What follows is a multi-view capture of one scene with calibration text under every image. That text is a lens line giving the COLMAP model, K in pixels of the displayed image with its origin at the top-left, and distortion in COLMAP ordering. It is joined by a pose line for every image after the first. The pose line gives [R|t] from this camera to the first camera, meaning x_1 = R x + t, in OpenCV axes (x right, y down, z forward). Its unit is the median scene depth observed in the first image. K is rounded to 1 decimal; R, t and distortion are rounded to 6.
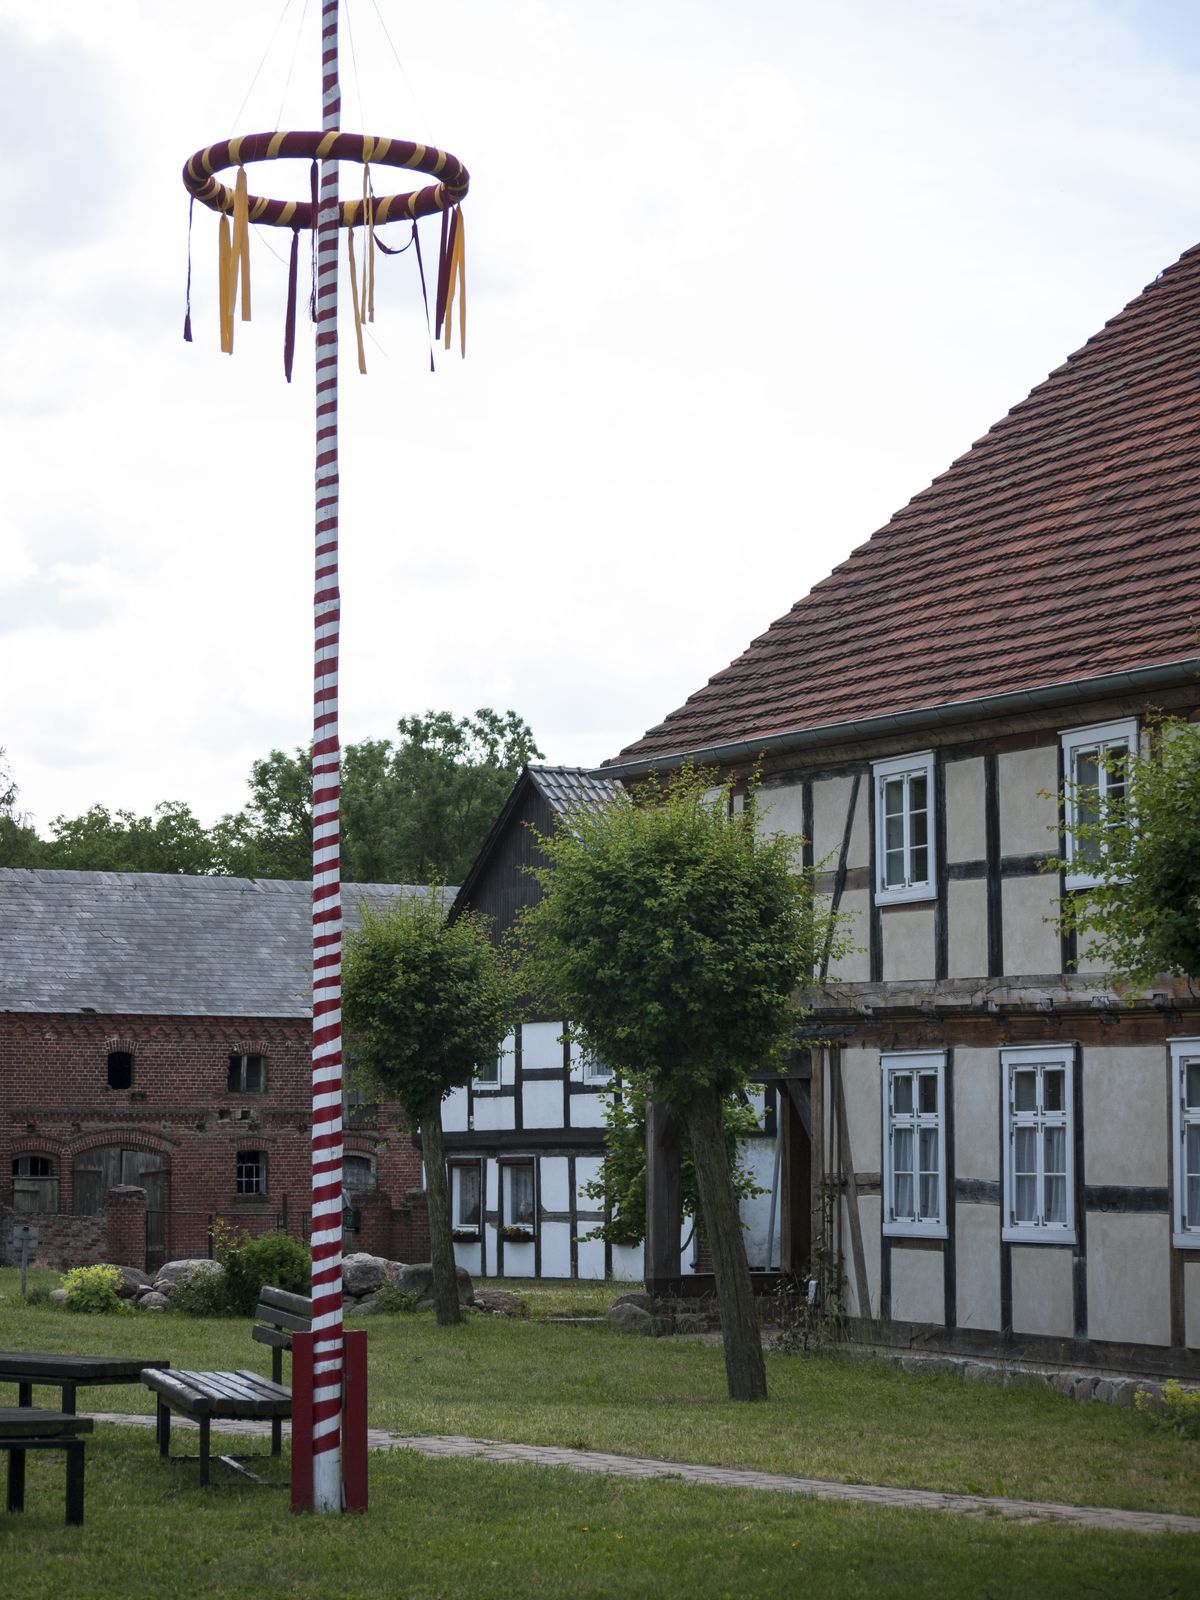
lens RADIAL K [[4251.2, 0, 600.0], [0, 4251.2, 800.0], [0, 0, 1]] dist [-0.074819, 0.335349]
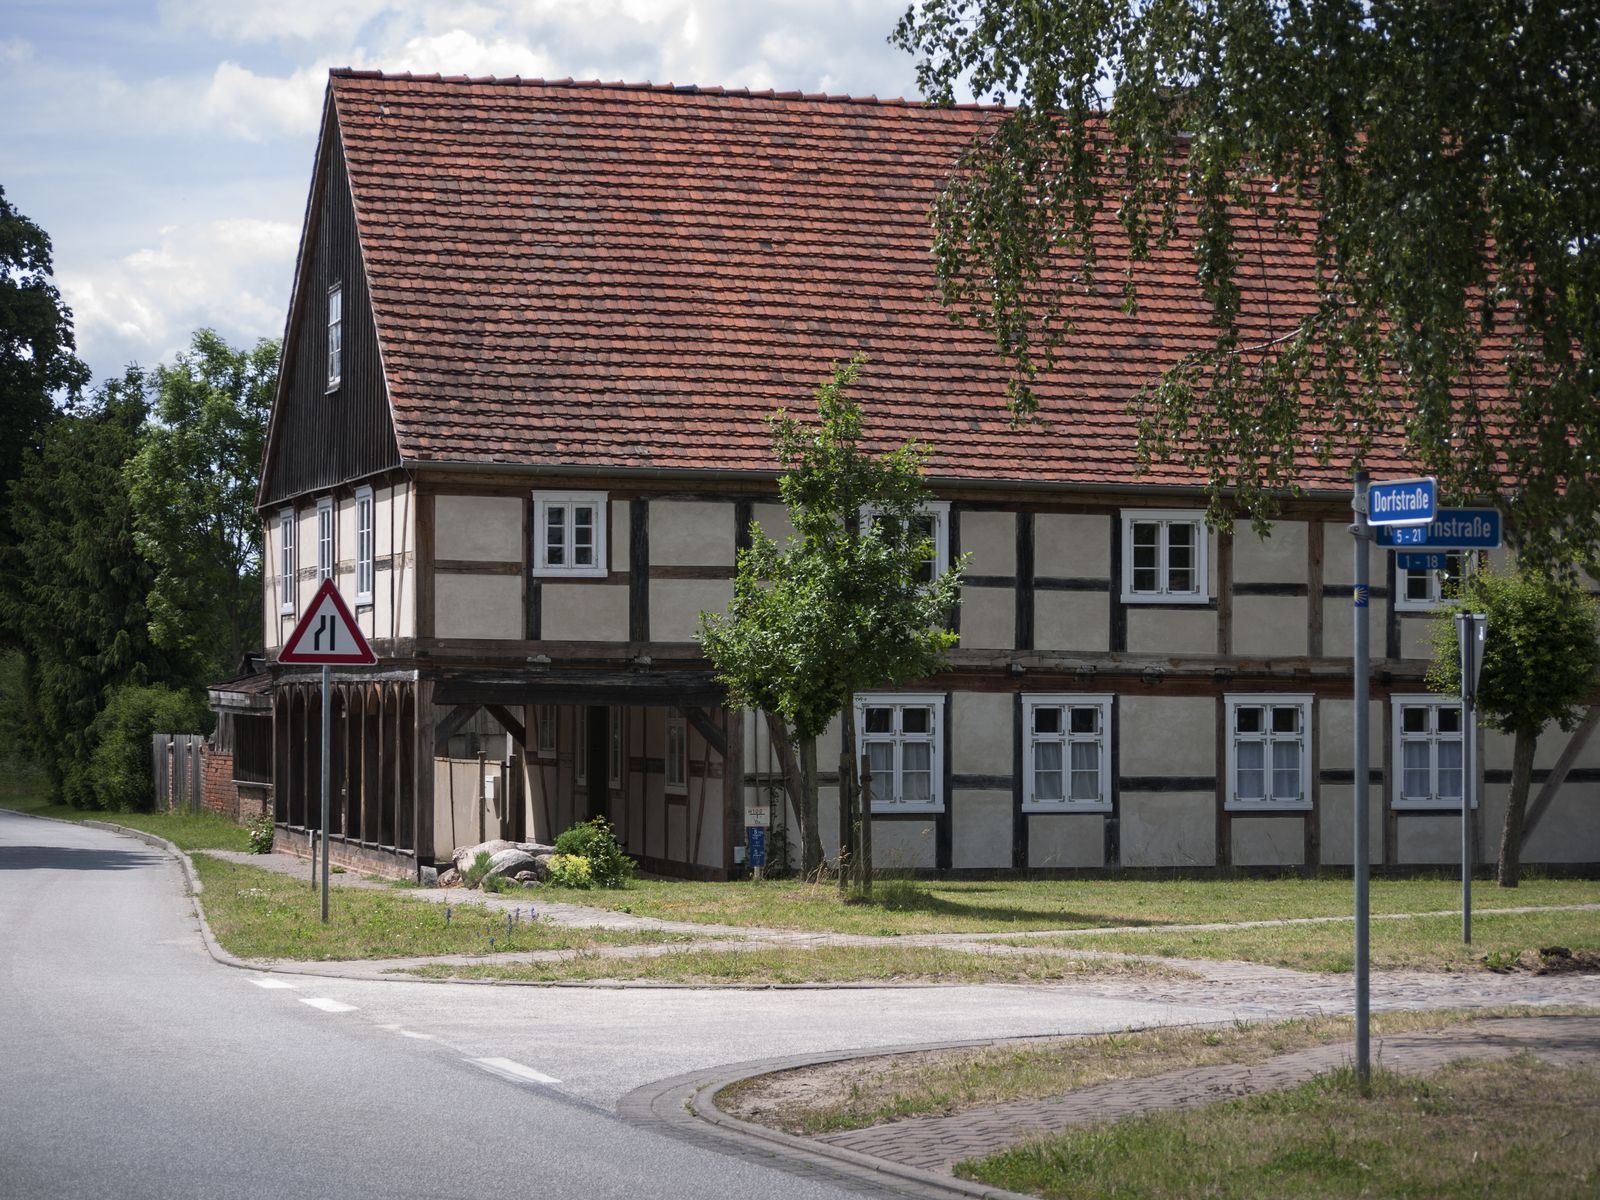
lens RADIAL K [[4251.2, 0, 797.3], [0, 4251.2, 619.9], [0, 0, 1]] dist [-0.074819, 0.335349]
pose [[0.101870, 0.030282, 0.994337, -1.505859], [-0.079612, 0.996579, -0.022194, 0.072024], [-0.991607, -0.076901, 0.103933, 0.903152]]
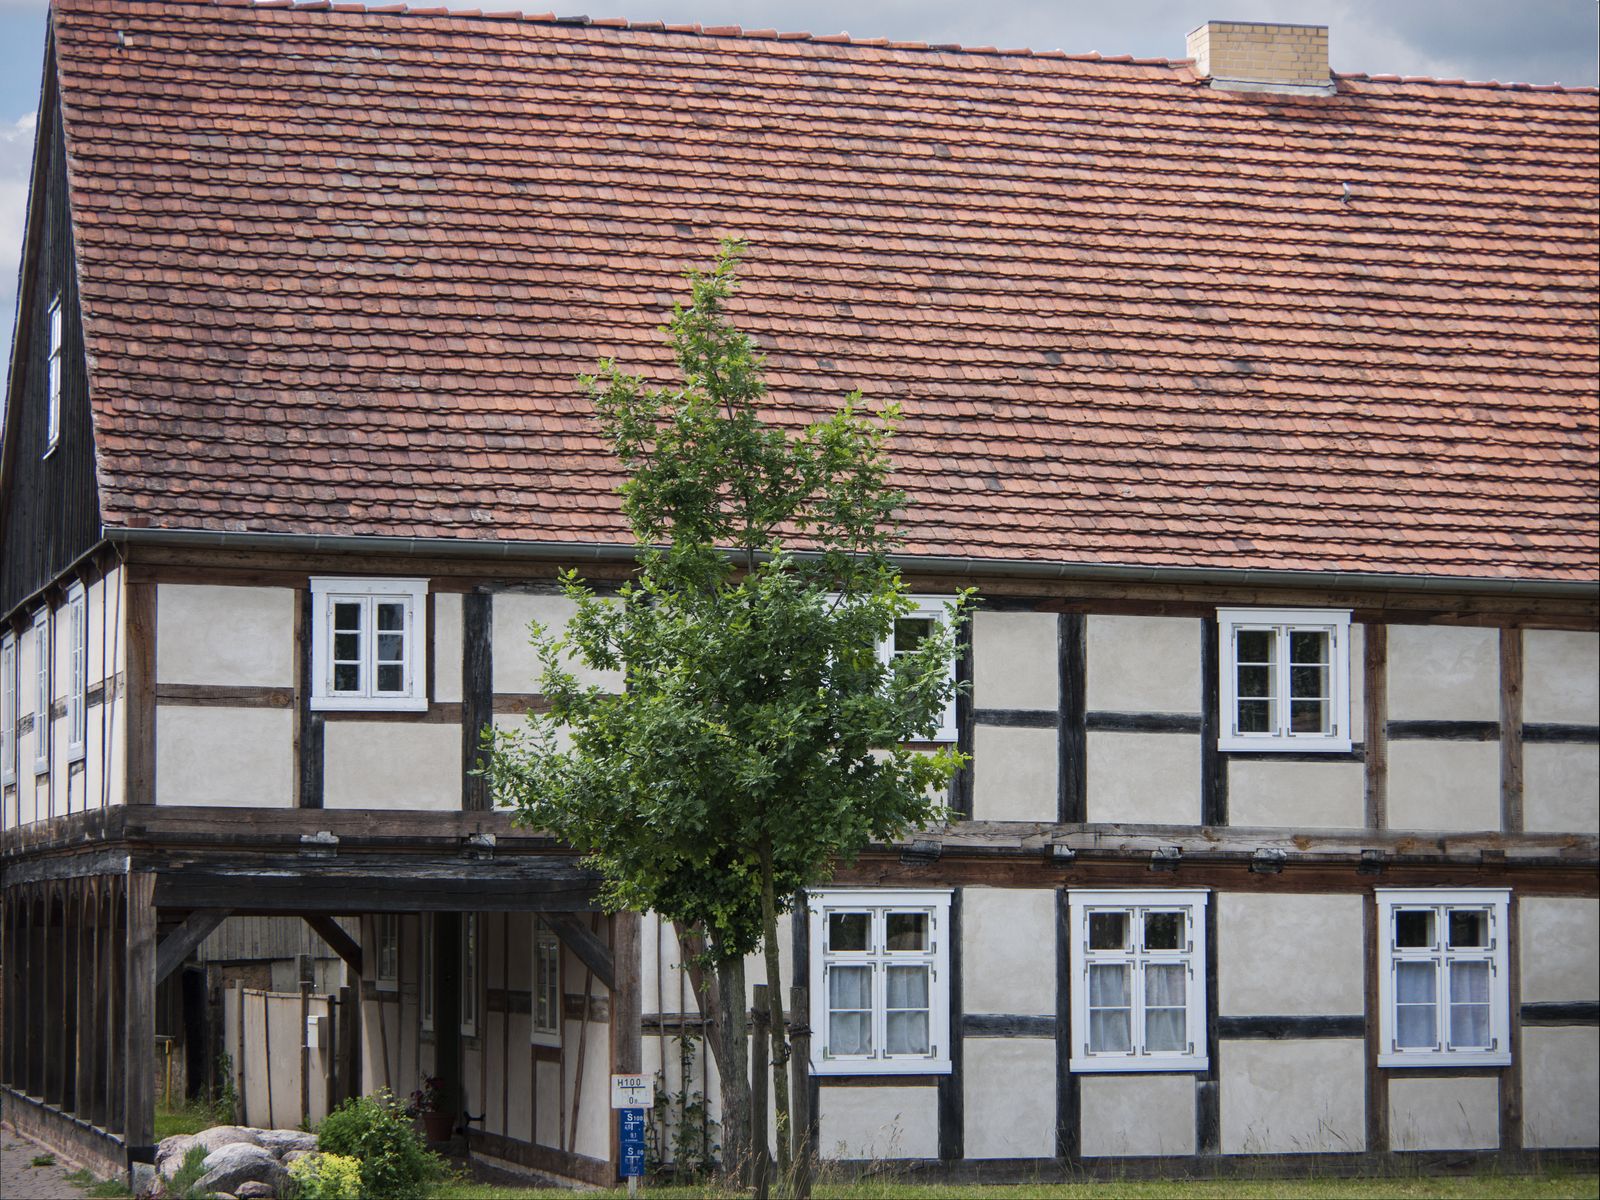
lens RADIAL K [[4339.4, 0, 800.0], [0, 4339.4, 600.0], [0, 0, 1]] dist [-0.065656, 0.103142]
pose [[0.103967, 0.085707, 0.990881, -0.976140], [-0.075301, 0.994099, -0.078085, 0.074815], [-0.991726, -0.066497, 0.109807, 0.936643]]
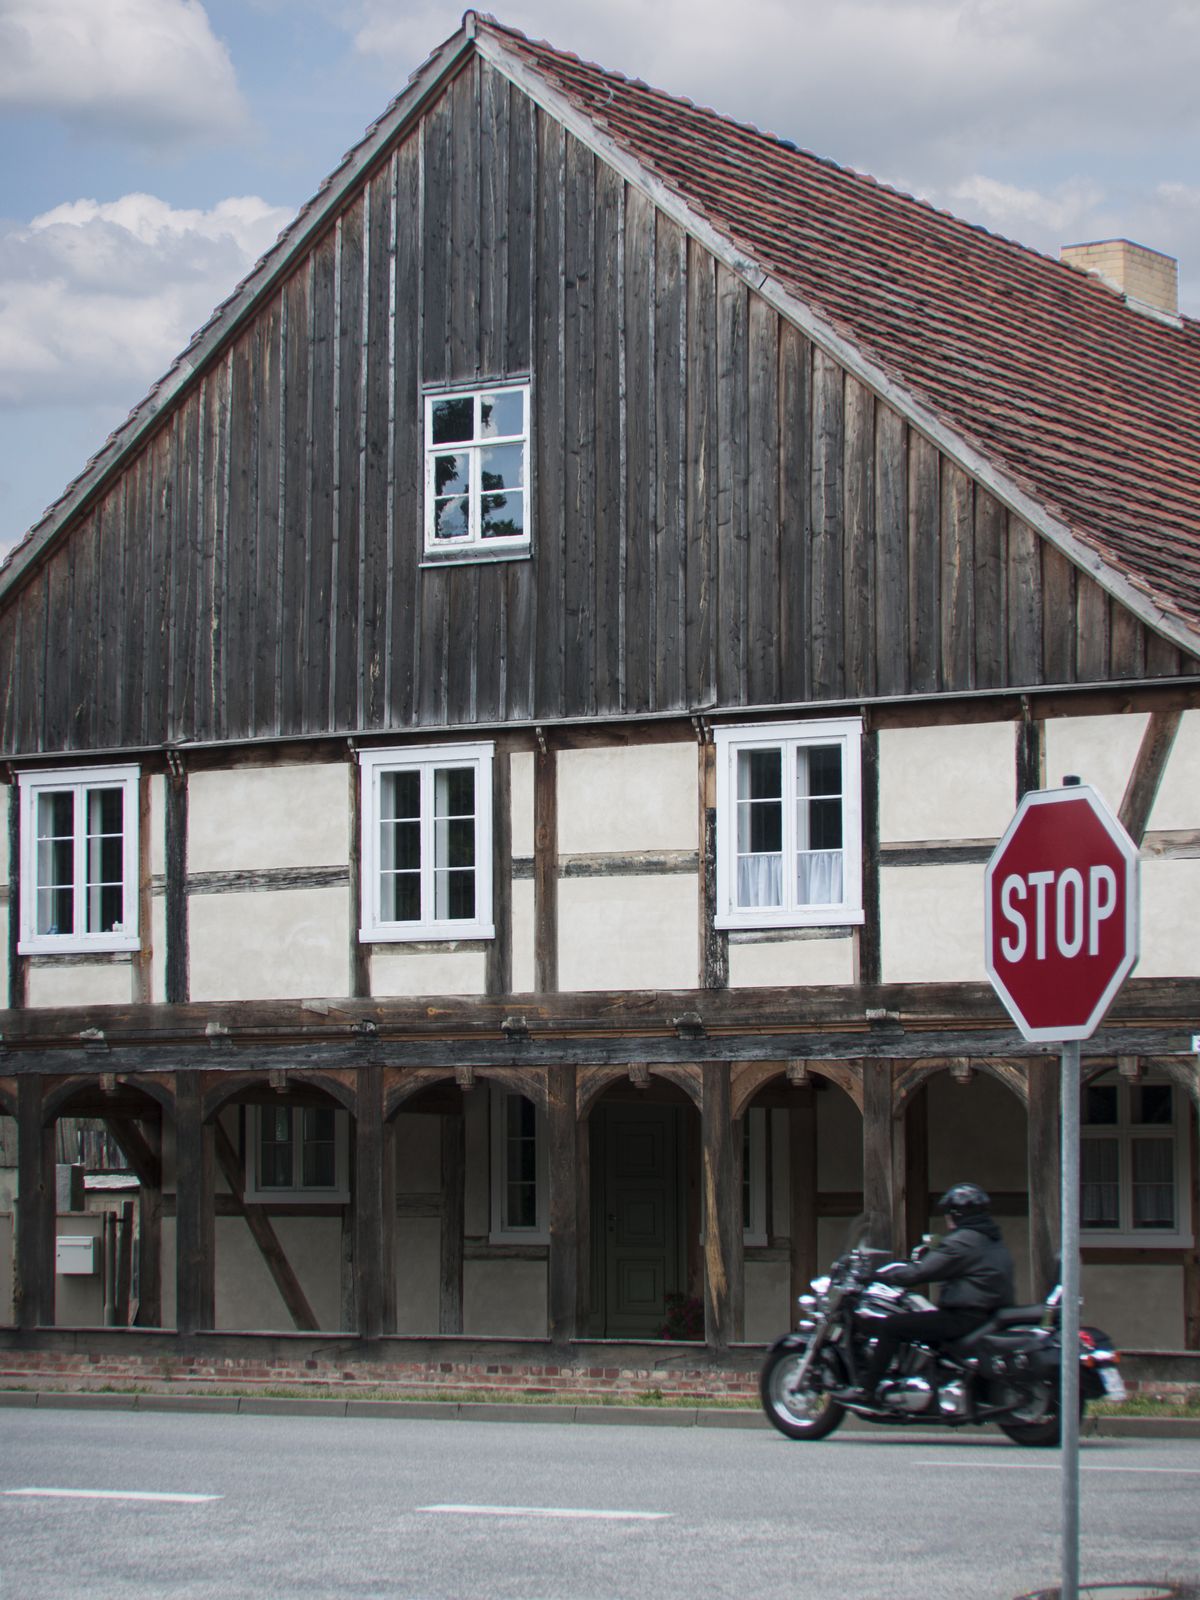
lens RADIAL K [[4339.4, 0, 600.0], [0, 4339.4, 800.0], [0, 0, 1]] dist [-0.065656, 0.103142]
pose [[-0.606787, 0.080820, 0.790745, -0.629364], [-0.049558, 0.989035, -0.139115, 0.151470], [-0.793318, -0.123601, -0.596128, 1.851883]]
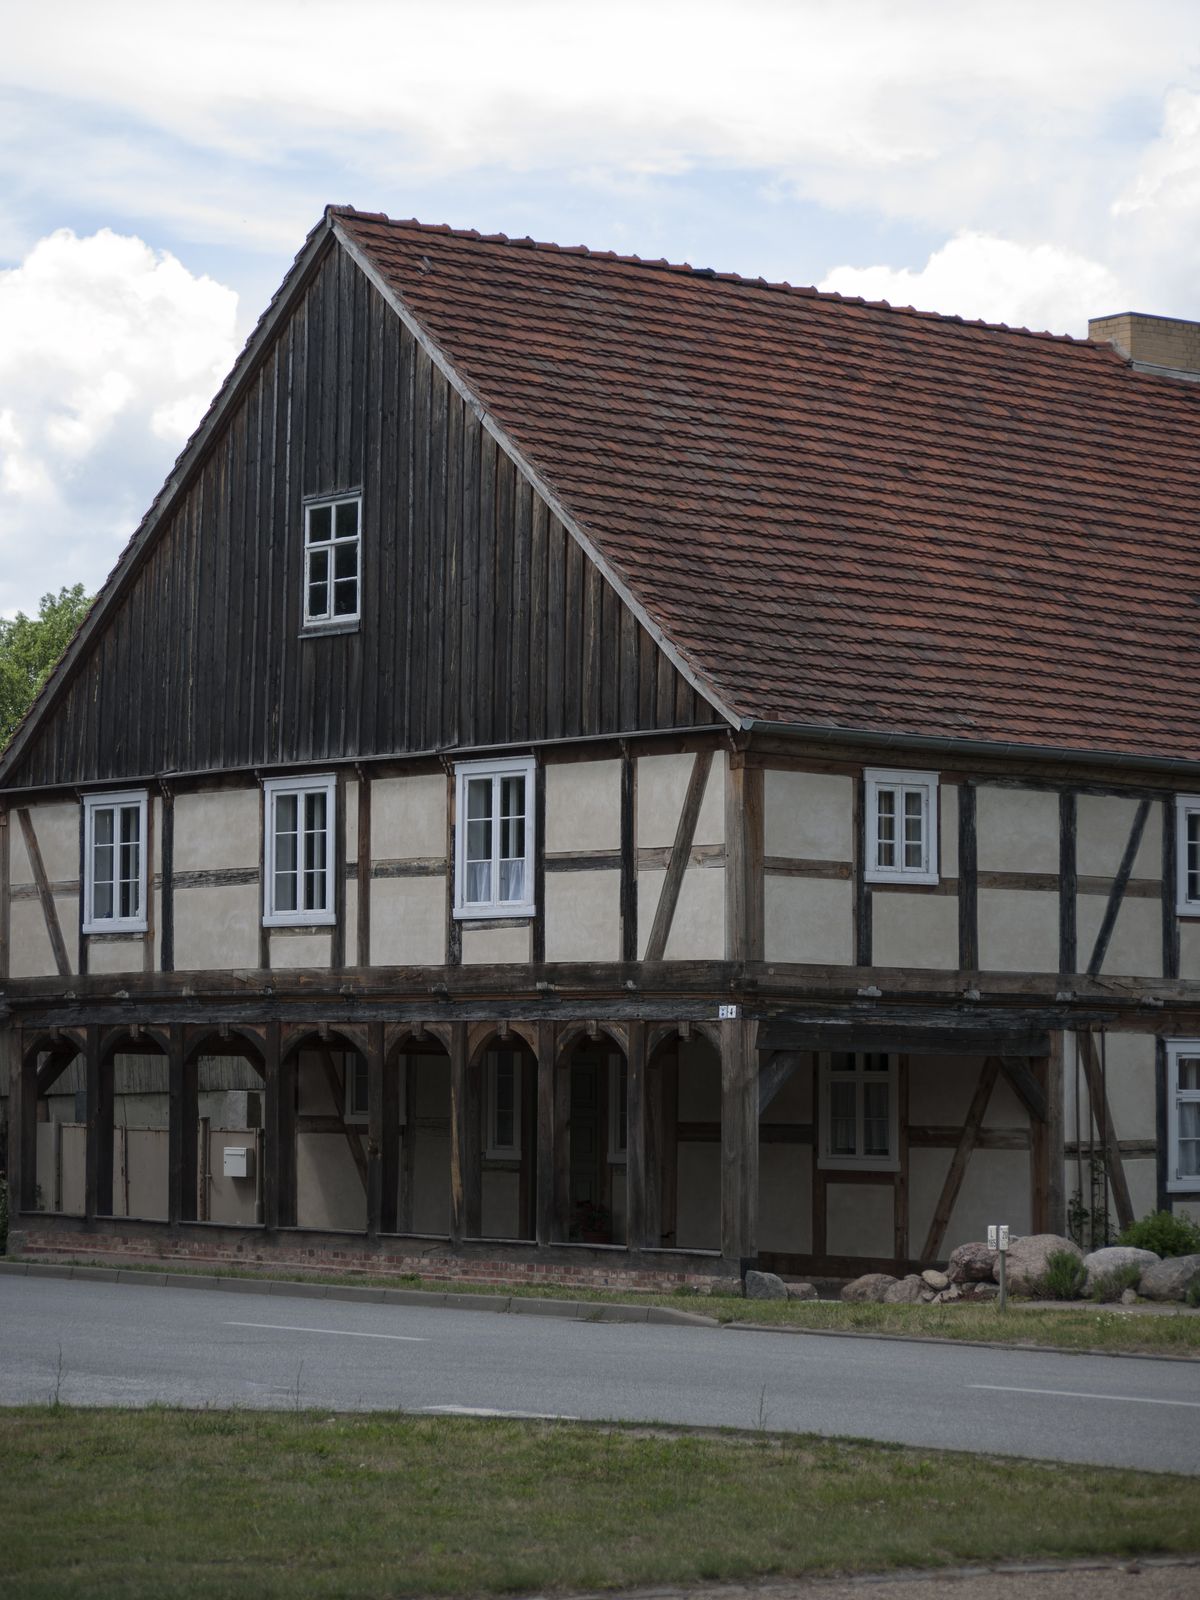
lens RADIAL K [[4251.2, 0, 600.0], [0, 4251.2, 800.0], [0, 0, 1]] dist [-0.074819, 0.335349]
pose [[-0.311021, 0.069886, 0.947830, -1.059027], [-0.074662, 0.992414, -0.097673, 0.126543], [-0.947466, -0.101145, -0.303444, 1.585563]]
